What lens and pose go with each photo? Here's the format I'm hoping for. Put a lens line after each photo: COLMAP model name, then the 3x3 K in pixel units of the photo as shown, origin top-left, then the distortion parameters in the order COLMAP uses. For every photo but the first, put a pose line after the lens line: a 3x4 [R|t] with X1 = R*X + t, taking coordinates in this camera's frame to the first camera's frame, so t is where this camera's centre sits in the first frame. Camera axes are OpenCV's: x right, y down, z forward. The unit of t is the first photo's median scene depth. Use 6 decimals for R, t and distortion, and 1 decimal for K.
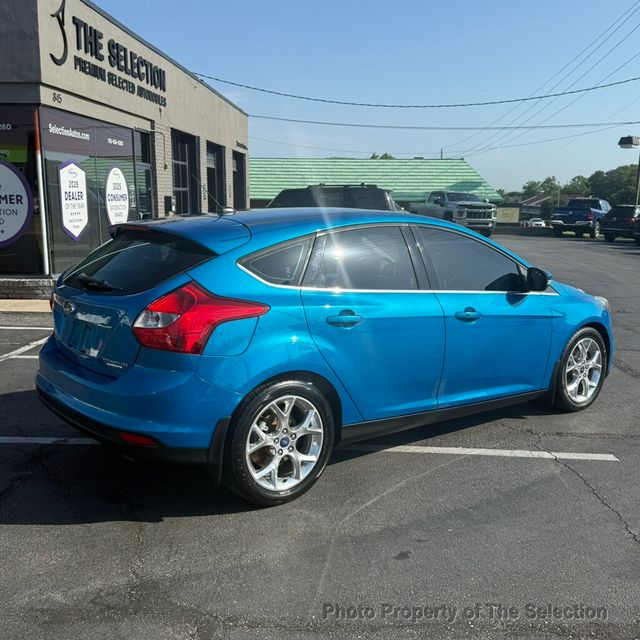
lens RADIAL K [[688.3, 0, 320.0], [0, 688.3, 320.0], [0, 0, 1]] dist [0.158337, -0.318892]
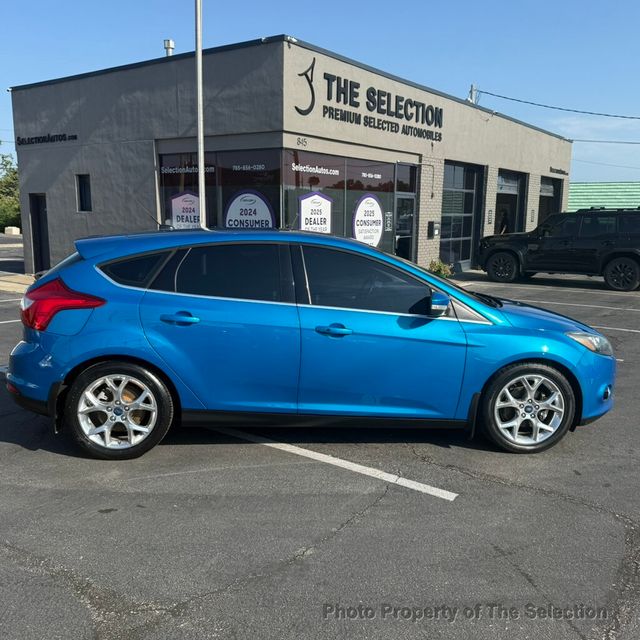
lens RADIAL K [[637.1, 0, 334.7], [0, 637.1, 328.8], [0, 0, 1]] dist [0.234975, -0.592454]
pose [[0.836717, 0.094913, -0.539348, 0.309021], [-0.102125, 0.994633, 0.016603, -0.010970], [0.538029, 0.041189, 0.841919, 0.073892]]
